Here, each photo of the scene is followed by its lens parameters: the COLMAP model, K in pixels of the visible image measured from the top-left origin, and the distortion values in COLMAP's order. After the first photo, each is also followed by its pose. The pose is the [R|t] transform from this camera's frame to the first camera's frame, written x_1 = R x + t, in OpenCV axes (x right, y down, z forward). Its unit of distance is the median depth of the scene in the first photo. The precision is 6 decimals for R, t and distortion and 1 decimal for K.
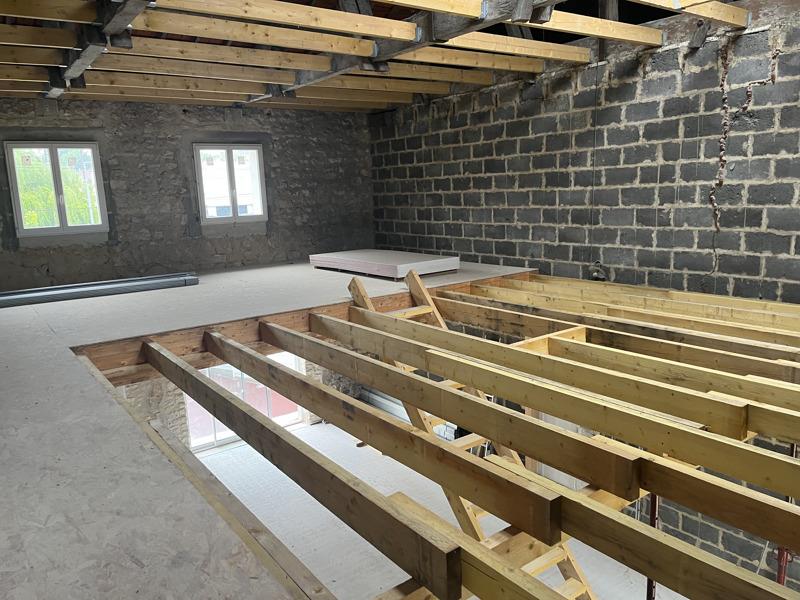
lens RADIAL K [[601.3, 0, 387.0], [0, 601.3, 314.4], [0, 0, 1]] dist [-0.008440, -0.018398]
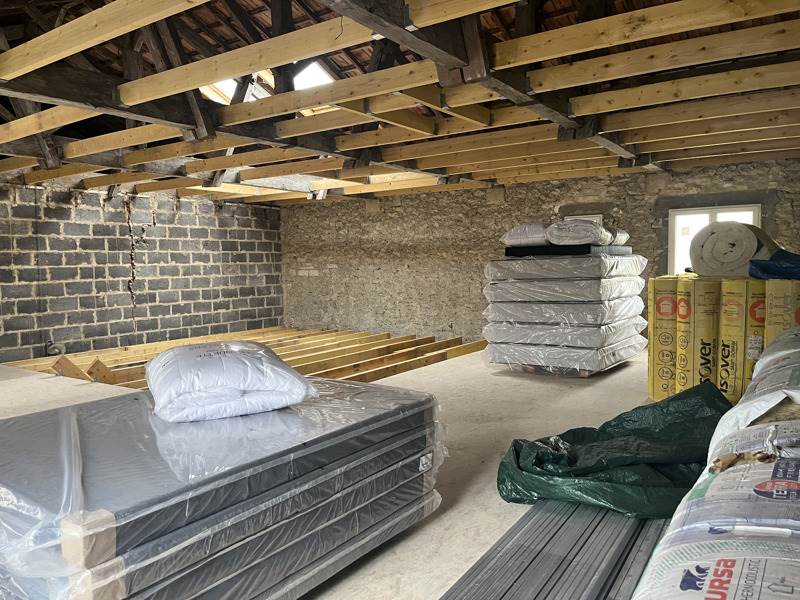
lens RADIAL K [[601.3, 0, 399.5], [0, 601.3, 301.2], [0, 0, 1]] dist [-0.008440, -0.018398]
pose [[-0.361044, -0.010289, 0.932492, -1.178561], [0.220938, 0.970527, 0.096252, -0.141978], [-0.905999, 0.240775, -0.348129, 0.846758]]
